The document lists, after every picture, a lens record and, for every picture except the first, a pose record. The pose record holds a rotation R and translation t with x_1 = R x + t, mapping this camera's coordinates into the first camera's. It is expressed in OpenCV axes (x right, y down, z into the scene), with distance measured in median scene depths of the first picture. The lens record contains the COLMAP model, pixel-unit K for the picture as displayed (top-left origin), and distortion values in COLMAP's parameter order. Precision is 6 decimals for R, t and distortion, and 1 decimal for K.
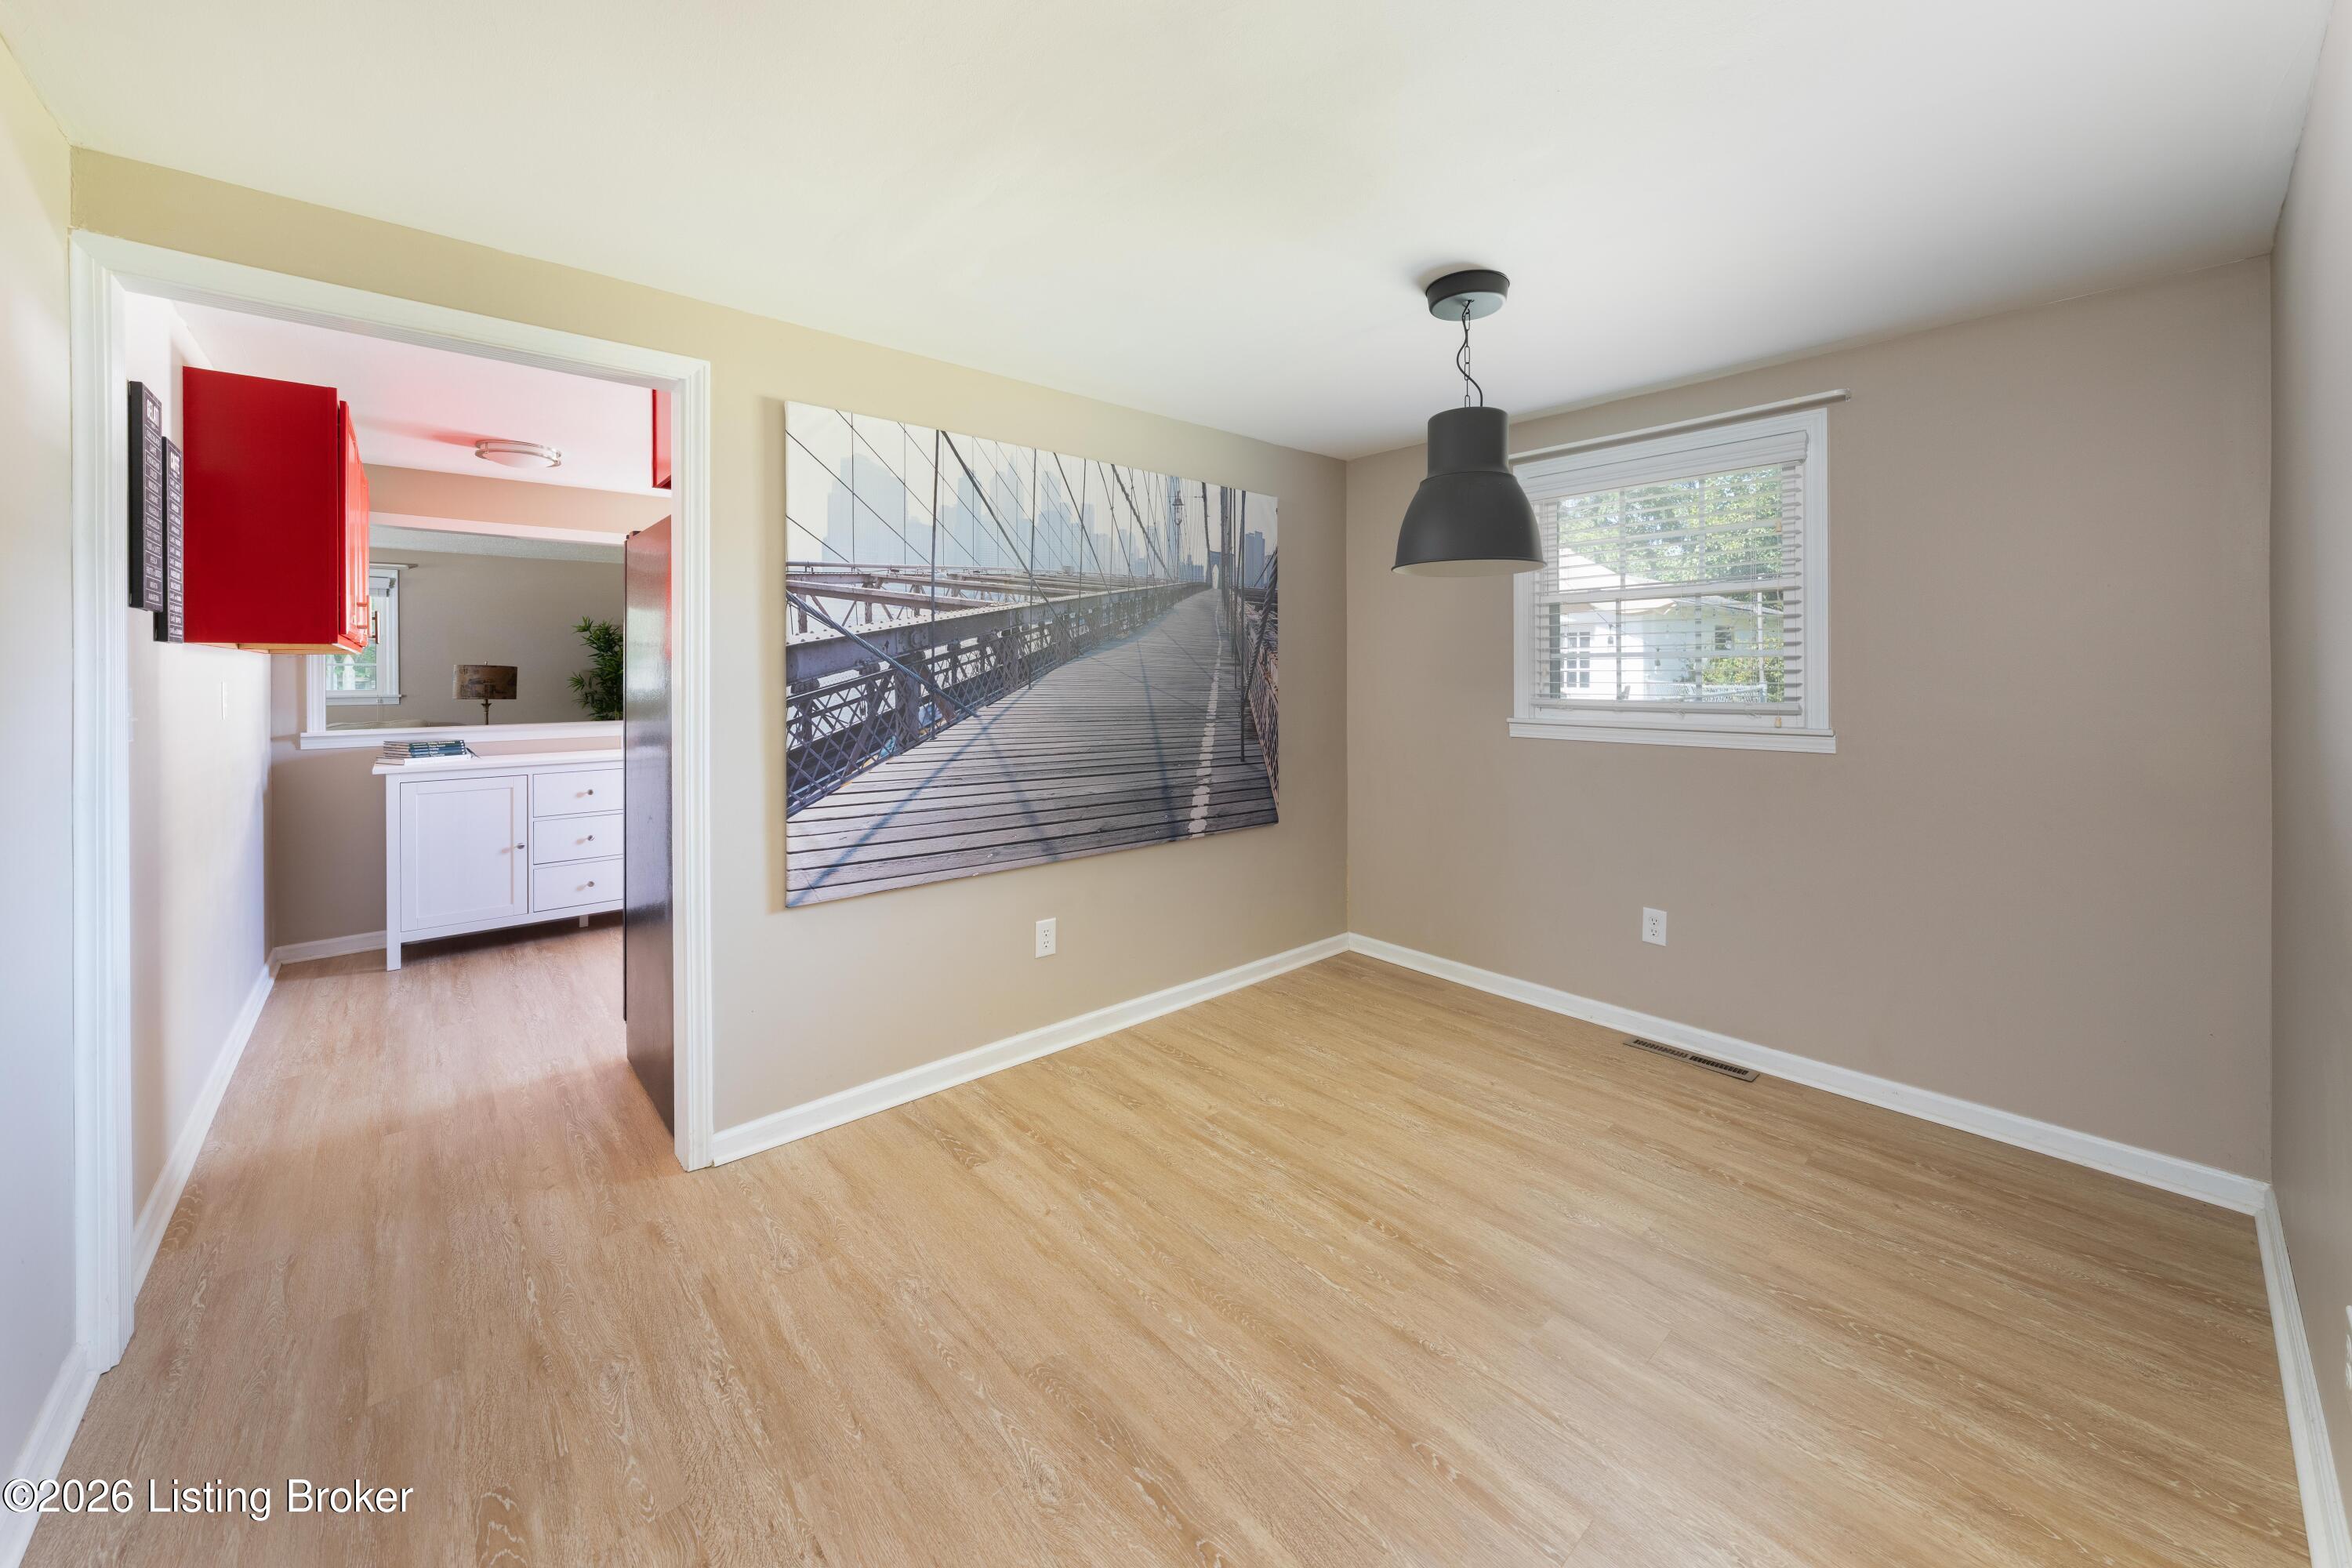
lens RADIAL K [[871.0, 0, 1183.8], [0, 871.0, 675.4], [0, 0, 1]] dist [-0.001126, -0.000545]
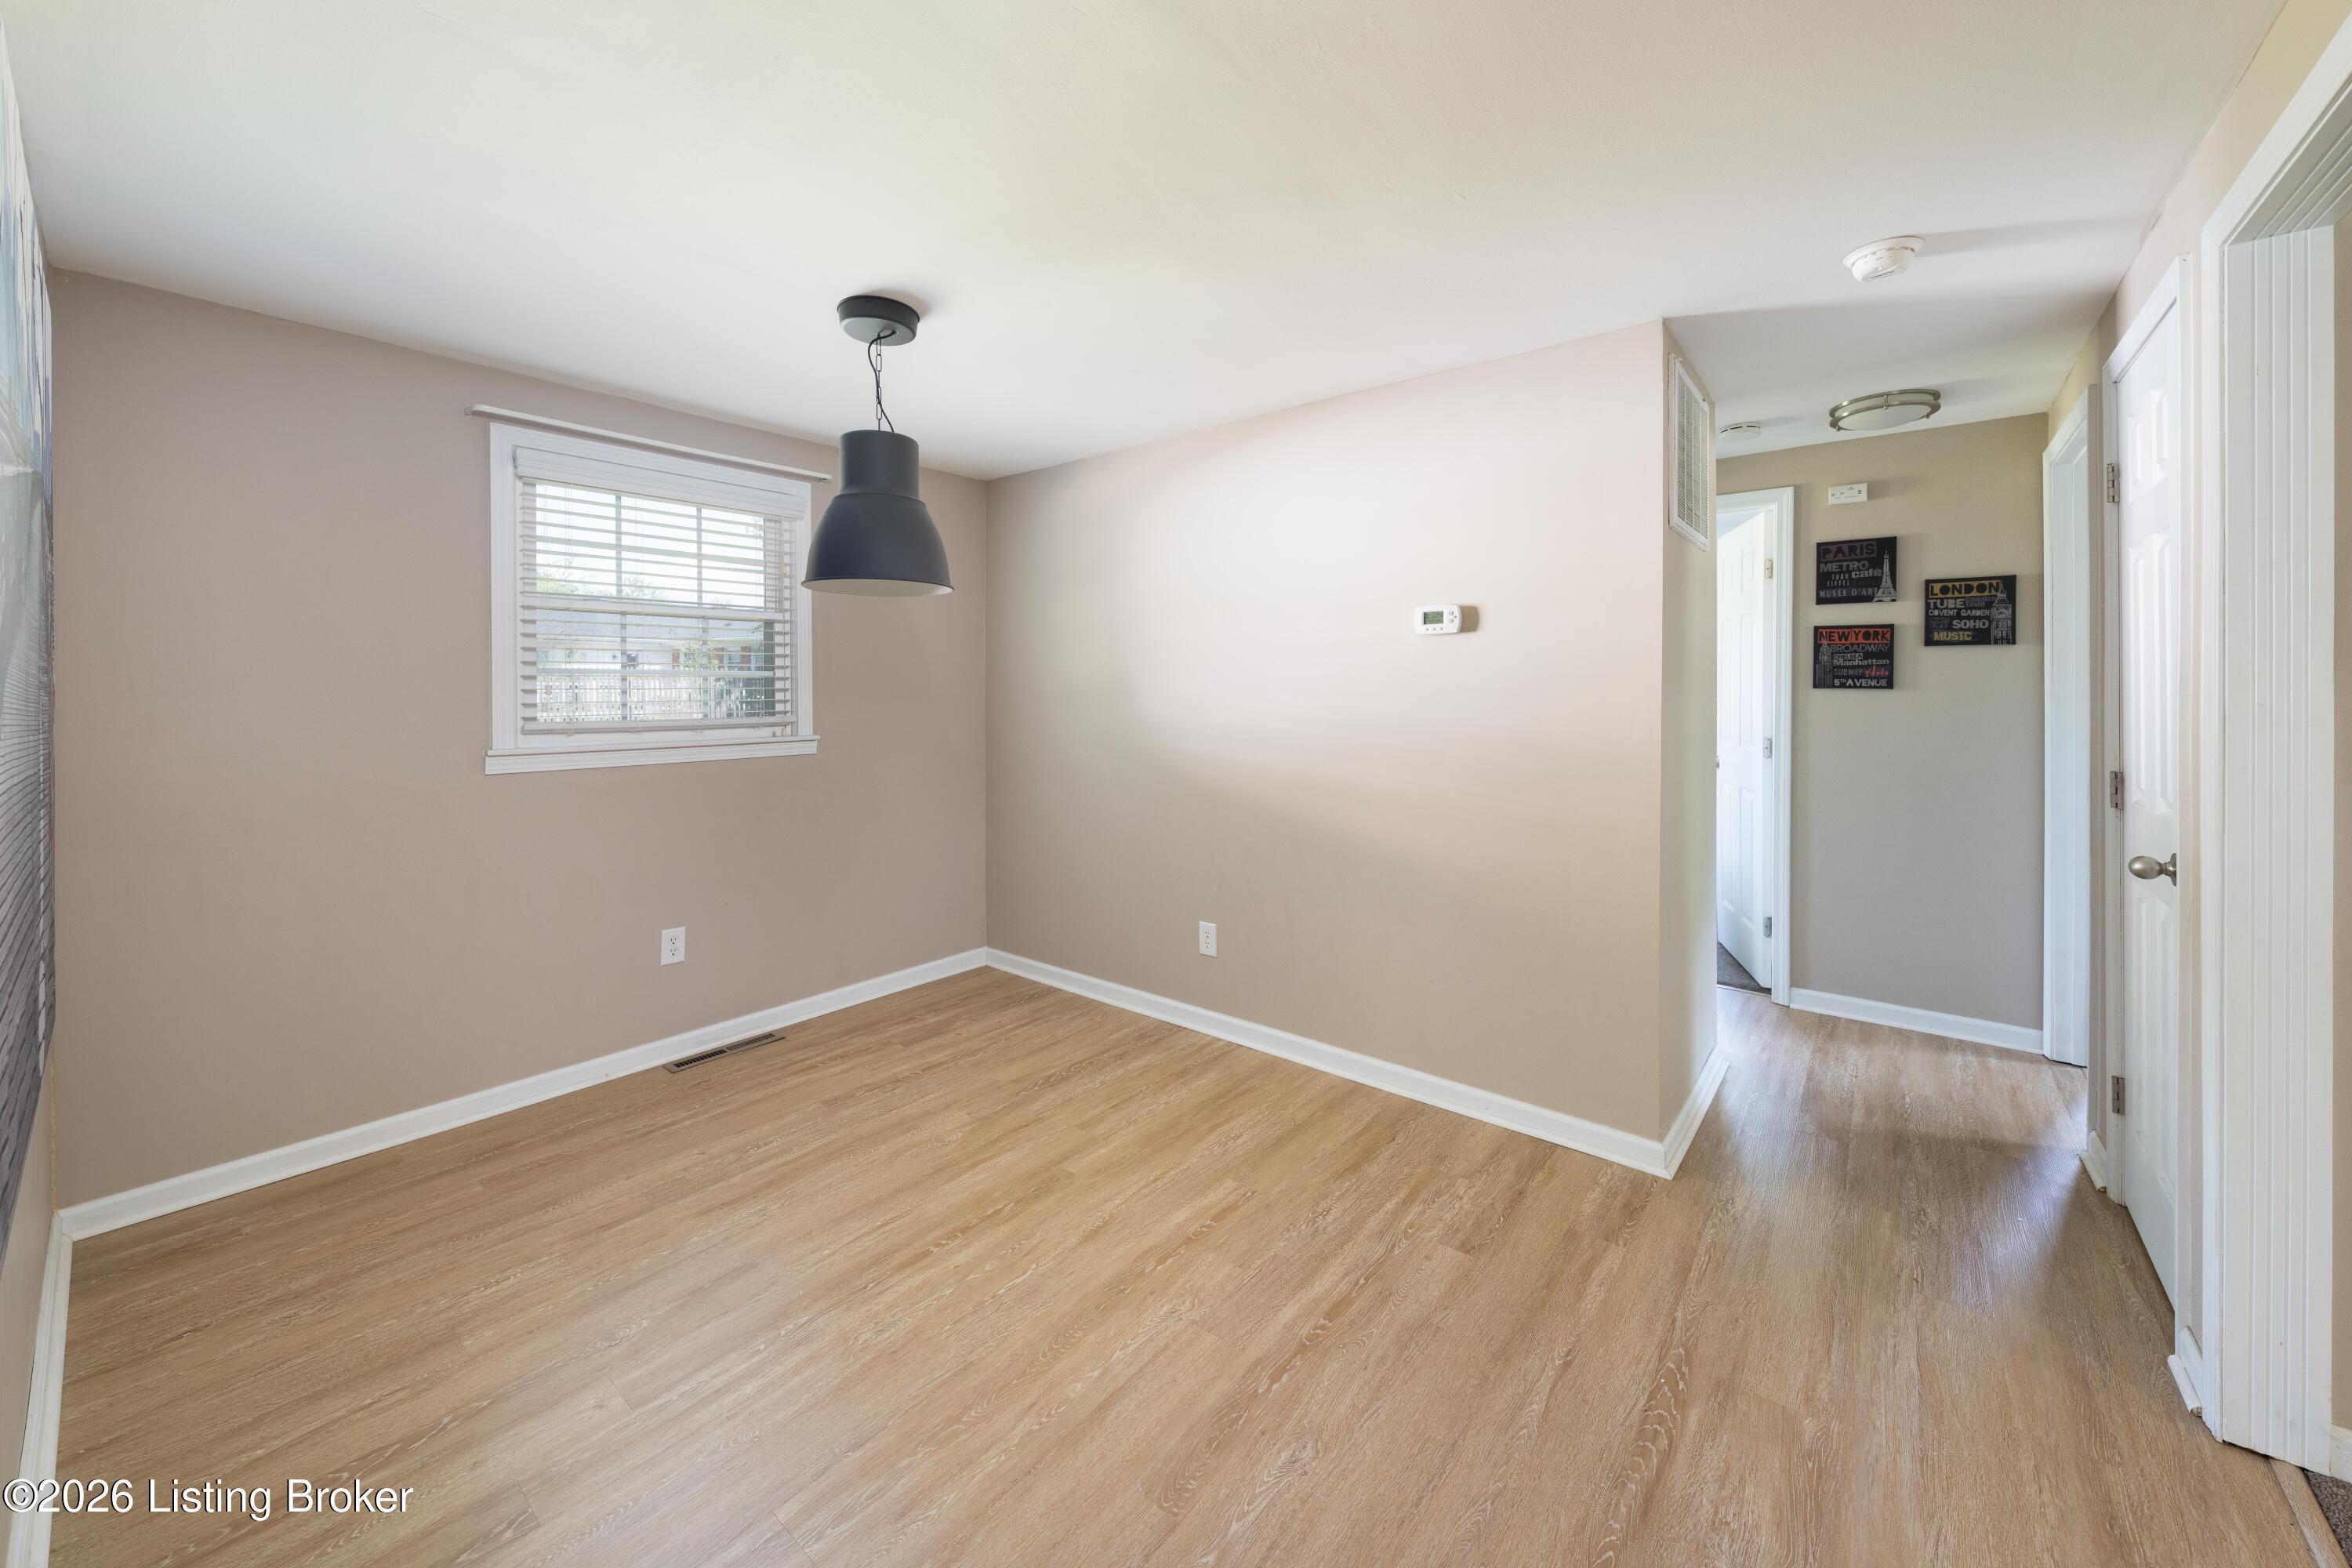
lens RADIAL K [[875.0, 0, 1167.3], [0, 875.0, 689.9], [0, 0, 1]] dist [0.001247, -0.000194]
pose [[-0.148463, 0.001384, 0.988917, -0.633313], [0.005763, 0.999983, -0.000534, -0.000468], [-0.988901, 0.005620, -0.148468, 0.697573]]
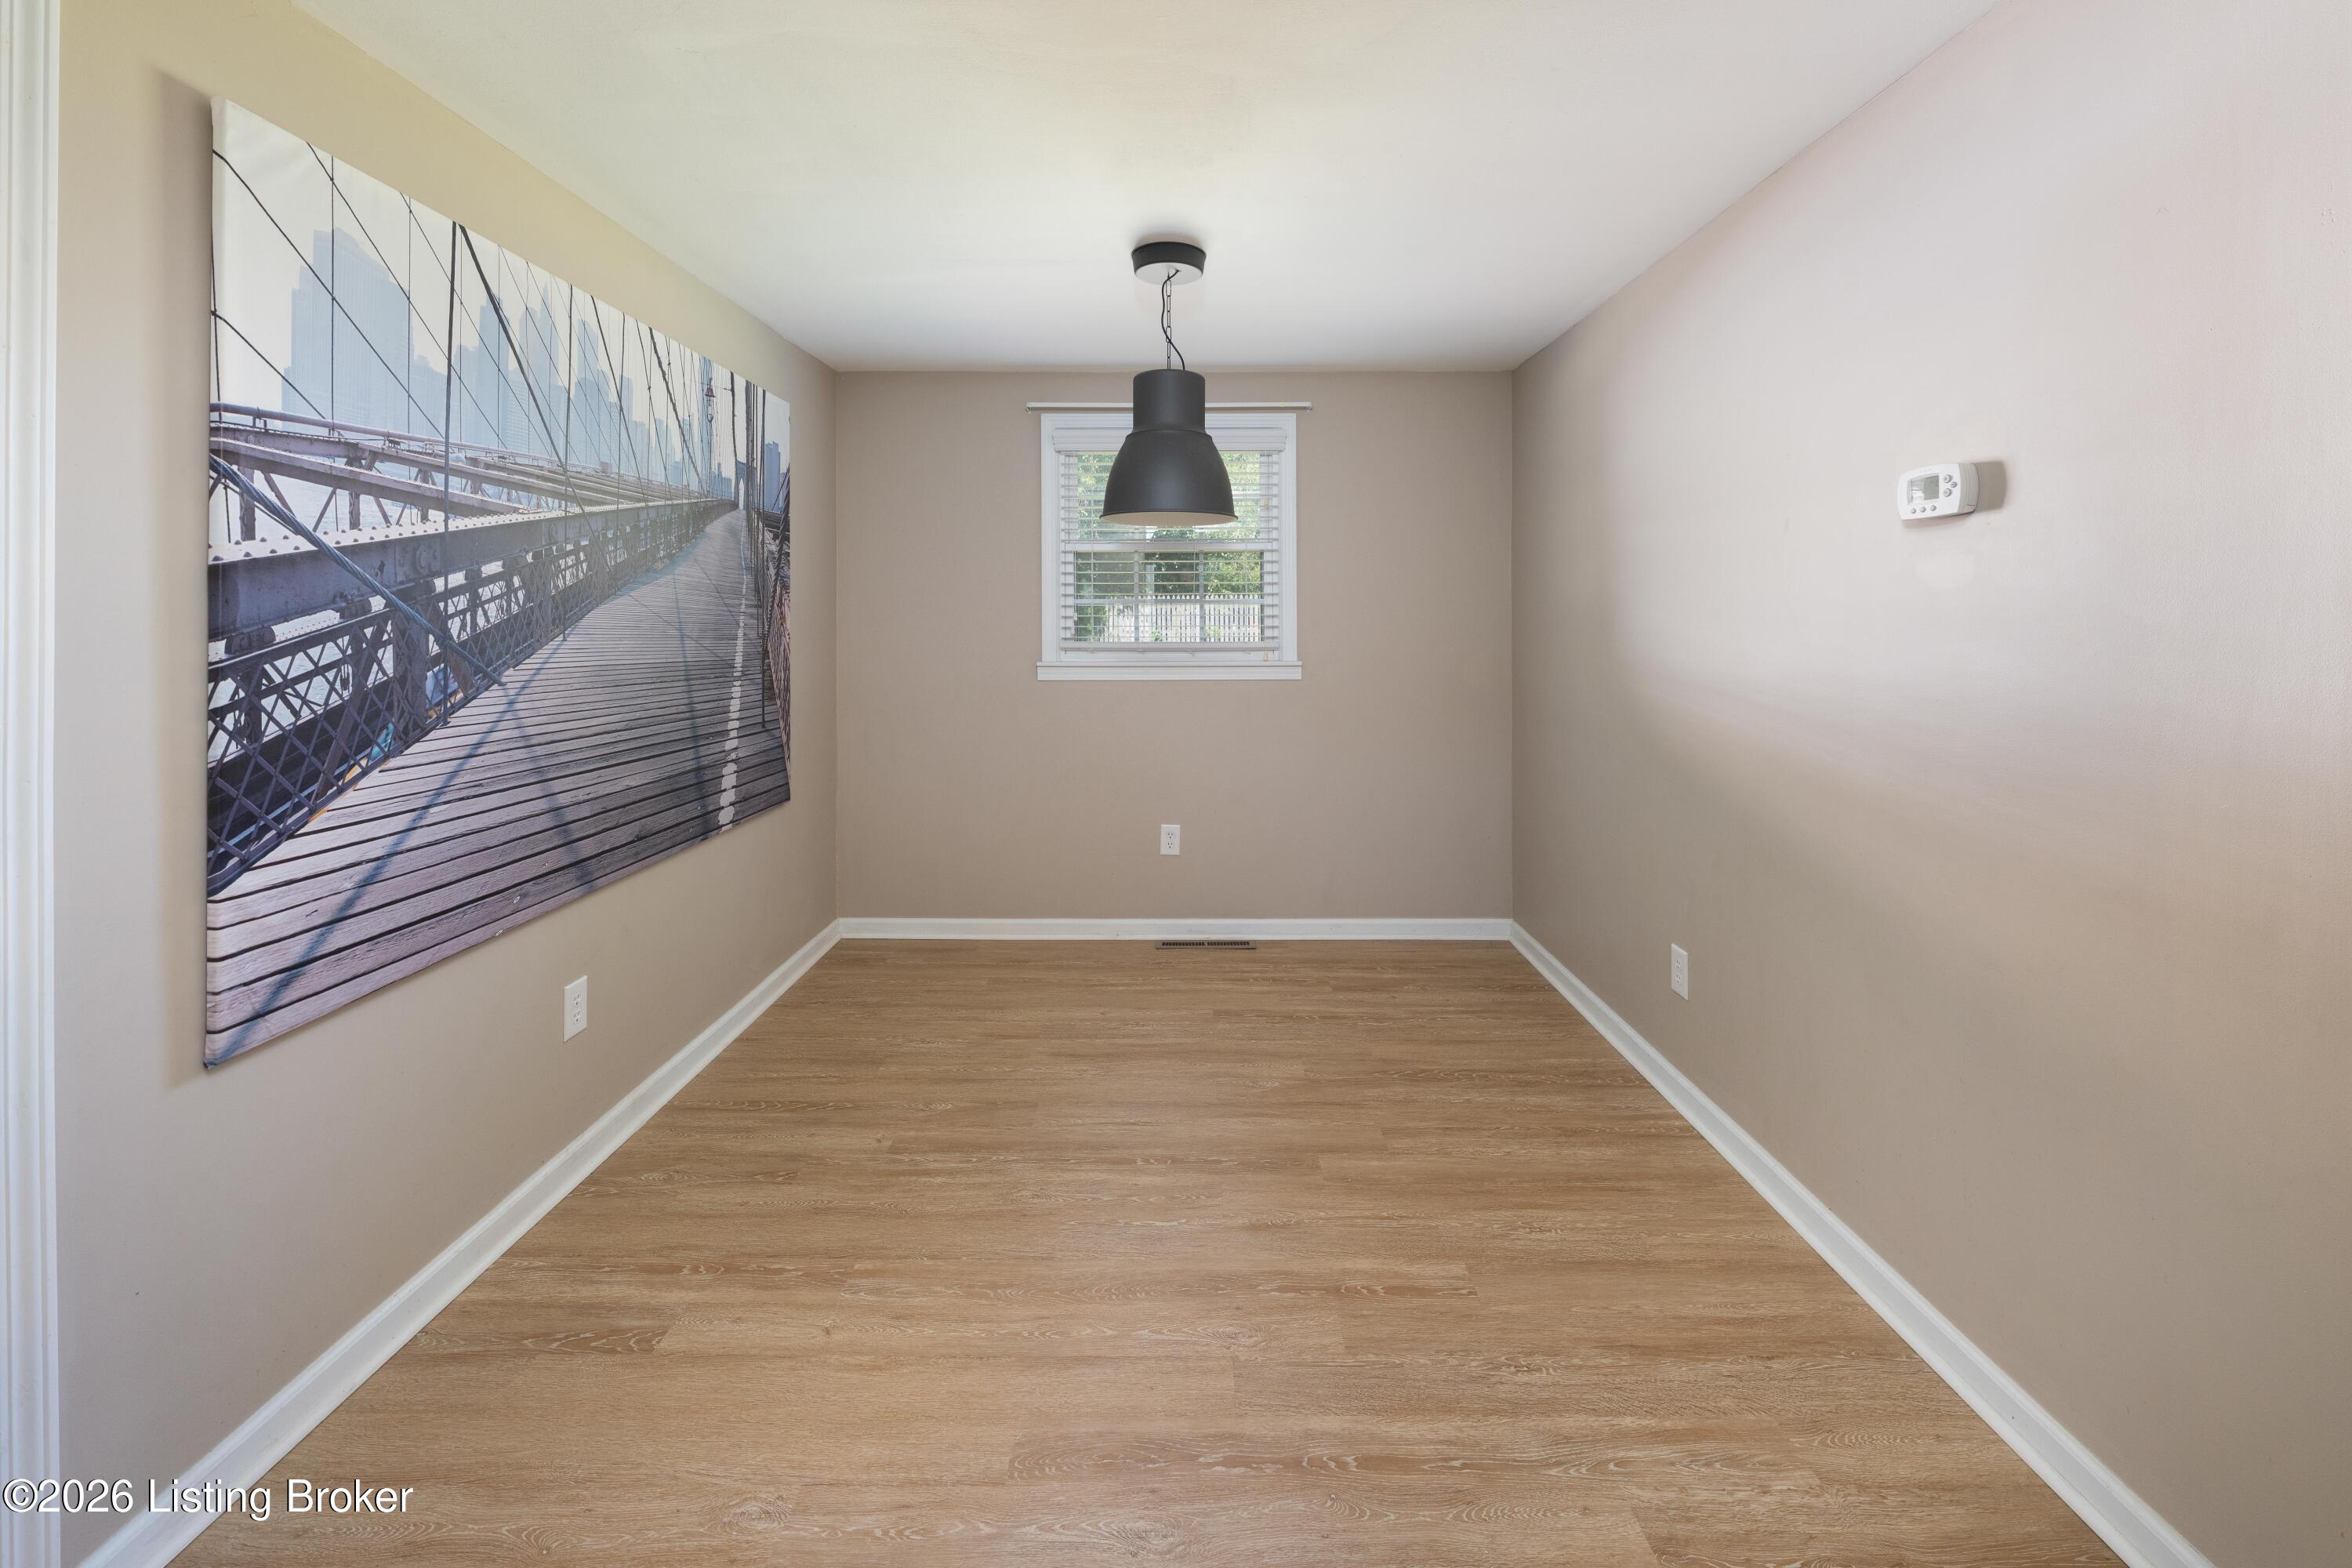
lens RADIAL K [[964.3, 0, 1179.4], [0, 964.3, 617.1], [0, 0, 1]] dist [-0.000812, -0.000686]
pose [[0.671179, 0.001267, 0.741294, -0.459789], [0.001660, 0.999993, -0.003213, 0.000962], [-0.741293, 0.003387, 0.671173, 0.170158]]
